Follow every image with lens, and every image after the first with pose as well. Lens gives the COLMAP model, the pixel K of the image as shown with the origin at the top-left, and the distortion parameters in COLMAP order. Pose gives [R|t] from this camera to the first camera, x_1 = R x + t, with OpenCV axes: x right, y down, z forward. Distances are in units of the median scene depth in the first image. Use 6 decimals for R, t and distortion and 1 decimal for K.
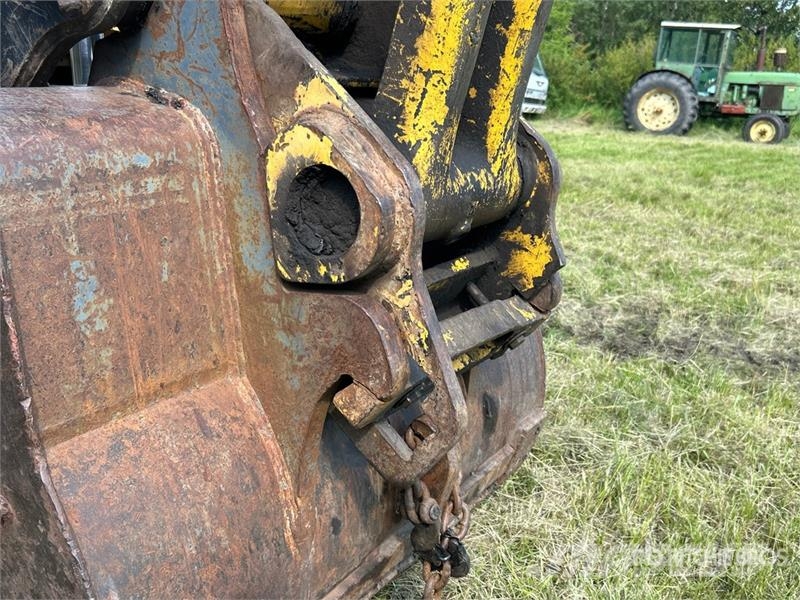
lens RADIAL K [[818.0, 0, 401.3], [0, 818.0, 285.8], [0, 0, 1]] dist [0.122001, -0.276148]
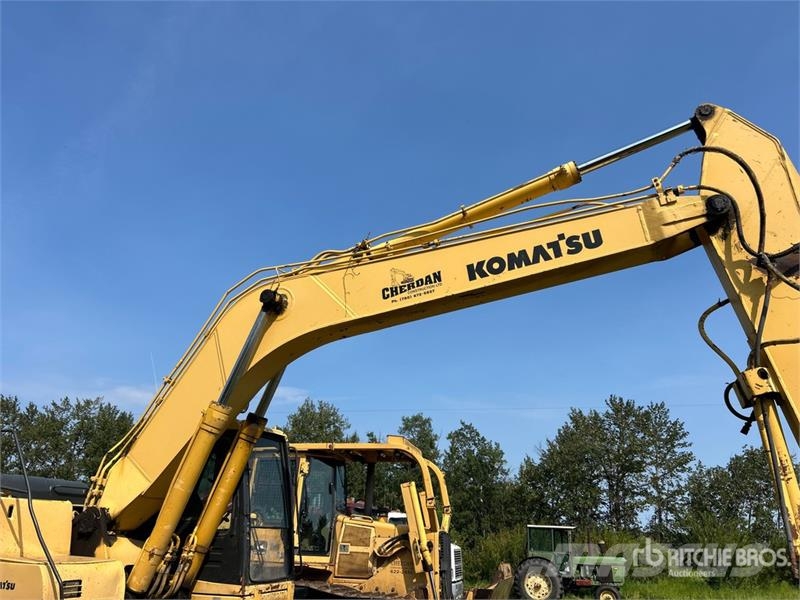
lens RADIAL K [[598.2, 0, 400.1], [0, 598.2, 298.2], [0, 0, 1]] dist [0.059426, -0.074393]
pose [[0.971574, 0.057422, 0.229668, -1.111703], [0.089720, 0.808456, -0.581679, -0.104362], [-0.219077, 0.585749, 0.780322, -0.521263]]
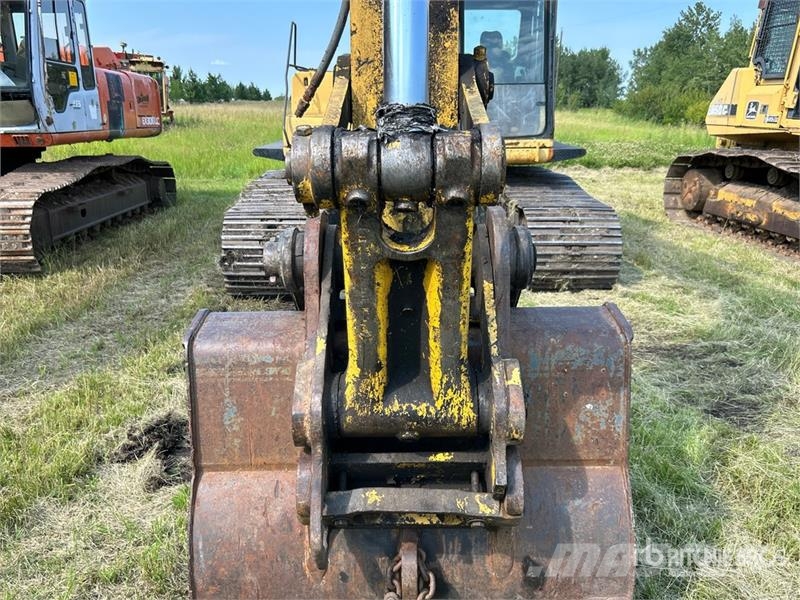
lens RADIAL K [[689.4, 0, 397.1], [0, 689.4, 294.1], [0, 0, 1]] dist [0.082596, -0.130930]
pose [[0.547563, 0.165867, -0.820161, 0.370781], [-0.189441, 0.979280, 0.071570, -0.143181], [0.815038, 0.116183, 0.567639, 0.063763]]
